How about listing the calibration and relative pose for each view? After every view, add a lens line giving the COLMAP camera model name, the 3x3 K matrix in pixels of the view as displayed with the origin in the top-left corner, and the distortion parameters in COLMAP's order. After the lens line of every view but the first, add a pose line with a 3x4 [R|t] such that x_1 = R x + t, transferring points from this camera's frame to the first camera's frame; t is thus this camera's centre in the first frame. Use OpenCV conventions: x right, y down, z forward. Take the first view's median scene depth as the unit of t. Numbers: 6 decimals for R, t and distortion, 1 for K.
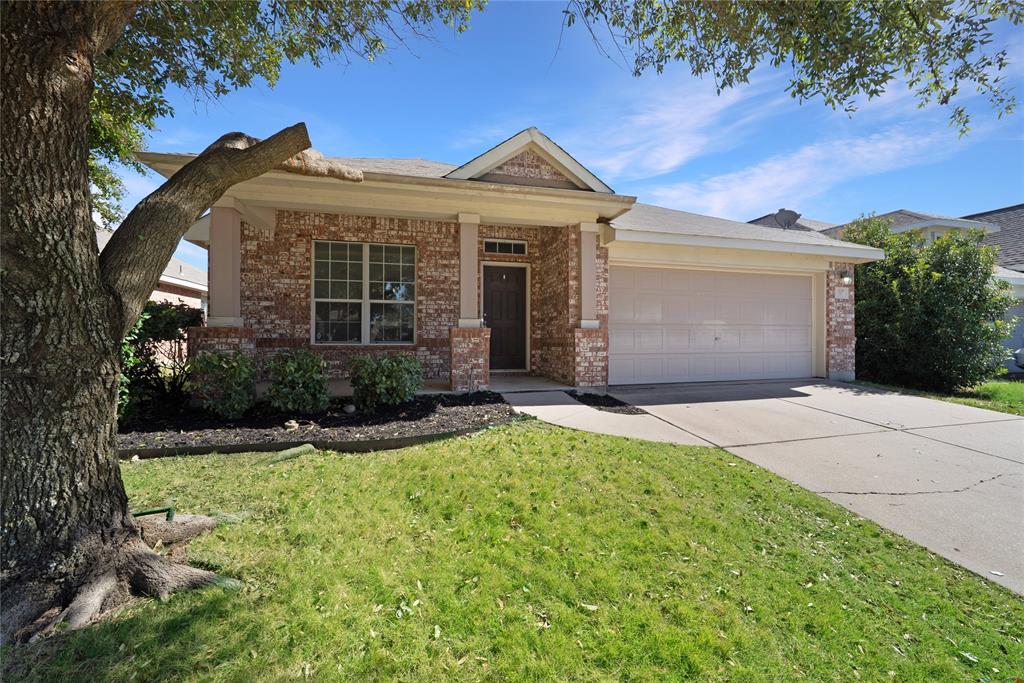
lens RADIAL K [[380.5, 0, 512.8], [0, 380.5, 339.0], [0, 0, 1]] dist [-0.003869, -0.000106]
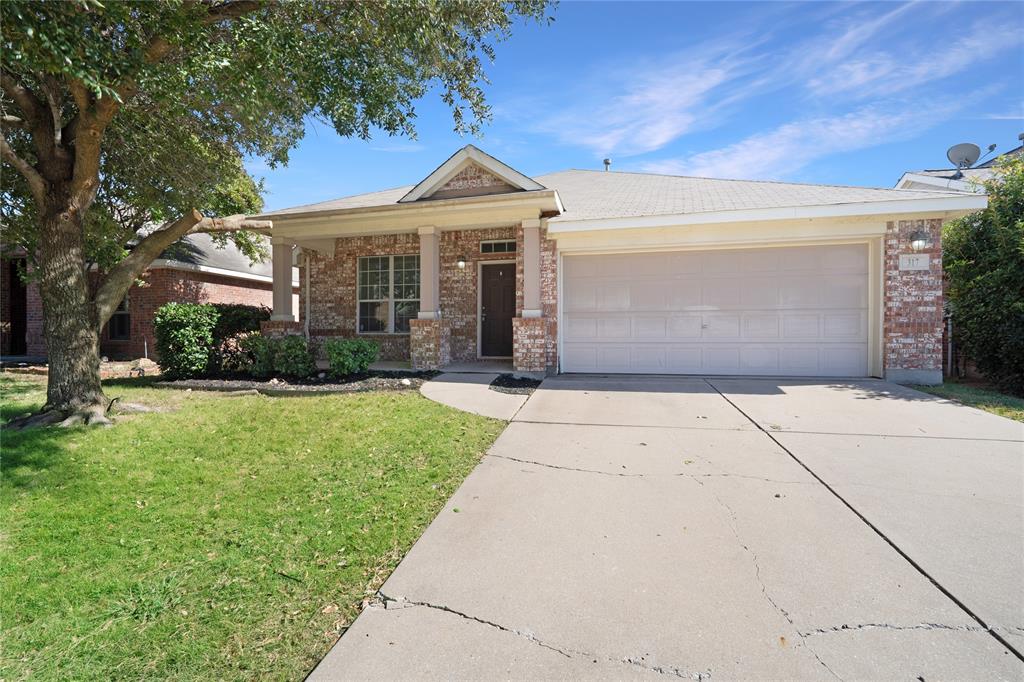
lens RADIAL K [[392.5, 0, 509.2], [0, 392.5, 336.5], [0, 0, 1]] dist [0.001320, 0.000036]
pose [[0.895561, 0.000897, -0.444937, 0.588096], [0.001593, 0.999985, 0.005223, 0.018205], [0.444935, -0.005387, 0.895547, -0.019967]]
